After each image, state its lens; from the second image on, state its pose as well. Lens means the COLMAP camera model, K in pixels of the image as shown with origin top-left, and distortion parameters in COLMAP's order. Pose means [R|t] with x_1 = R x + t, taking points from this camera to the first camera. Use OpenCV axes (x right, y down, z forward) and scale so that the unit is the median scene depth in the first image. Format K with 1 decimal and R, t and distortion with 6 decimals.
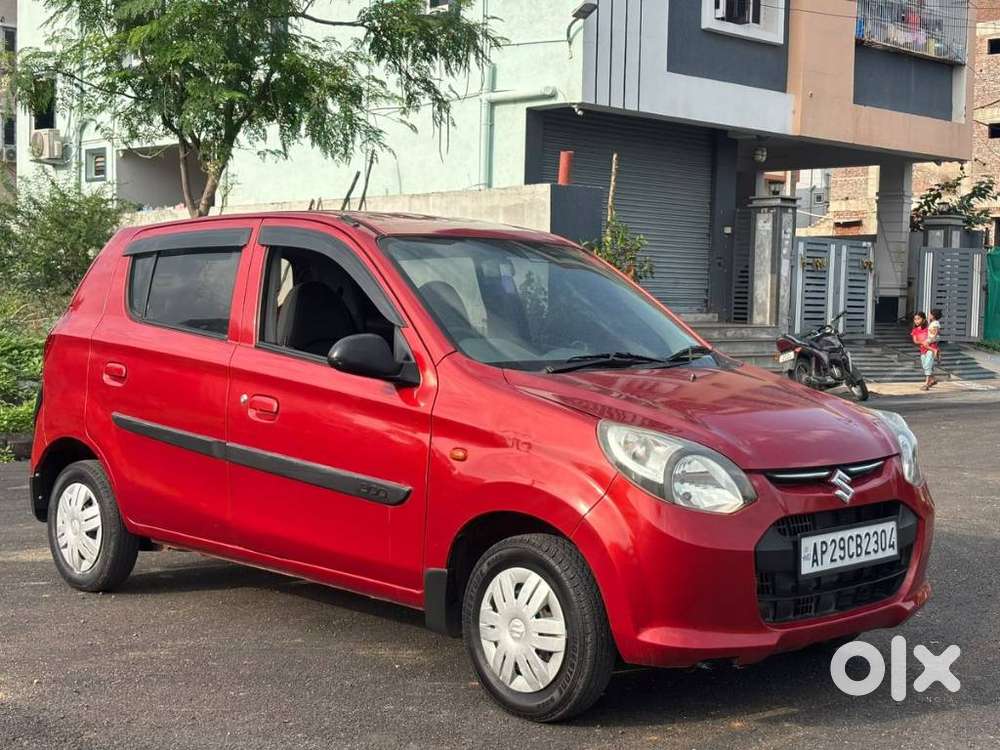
lens RADIAL K [[1506.2, 0, 507.7], [0, 1506.2, 373.3], [0, 0, 1]] dist [0.284013, -1.125423]
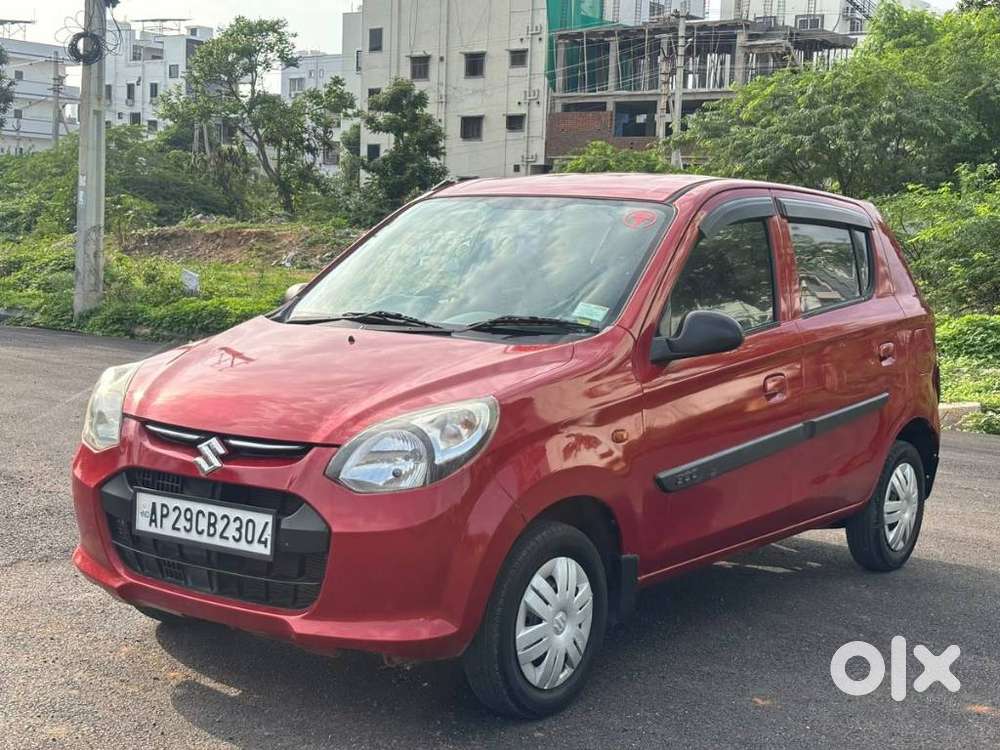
lens RADIAL K [[1506.2, 0, 507.7], [0, 1506.2, 373.3], [0, 0, 1]] dist [0.284013, -1.125423]
pose [[0.144179, 0.079758, -0.986332, 1.138035], [-0.081980, 0.994283, 0.068418, -0.051532], [0.986150, 0.070995, 0.149893, 1.037668]]
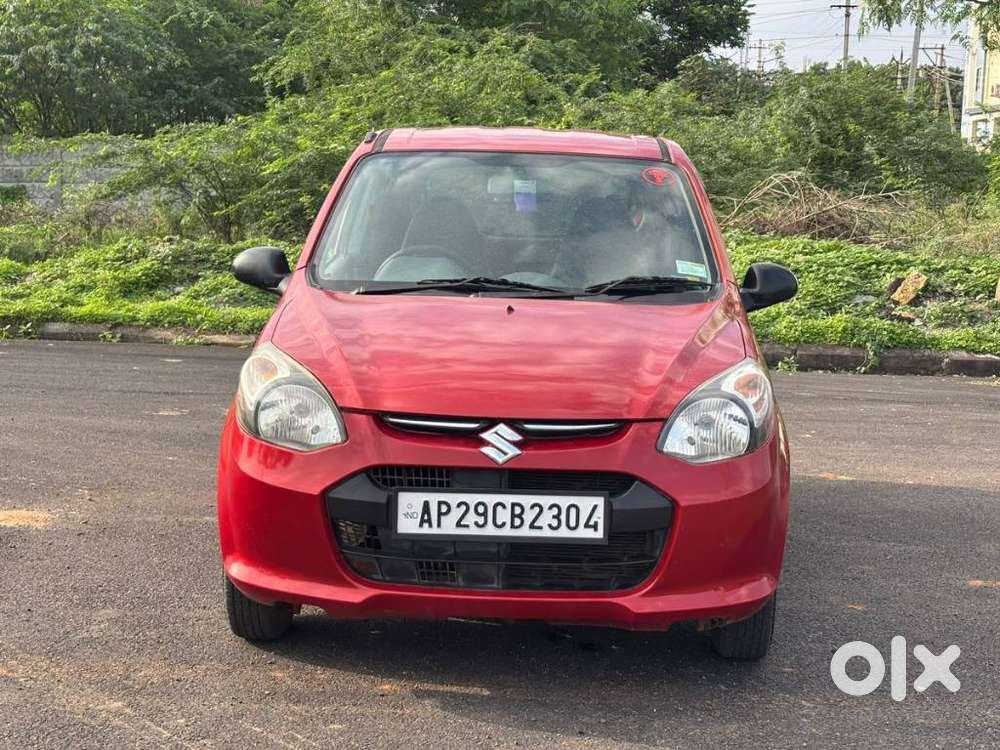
lens RADIAL K [[1506.2, 0, 507.7], [0, 1506.2, 373.3], [0, 0, 1]] dist [0.284013, -1.125423]
pose [[0.689797, 0.094048, -0.717868, 0.824806], [-0.054707, 0.995463, 0.077848, -0.030880], [0.721933, -0.014427, 0.691813, 0.421471]]
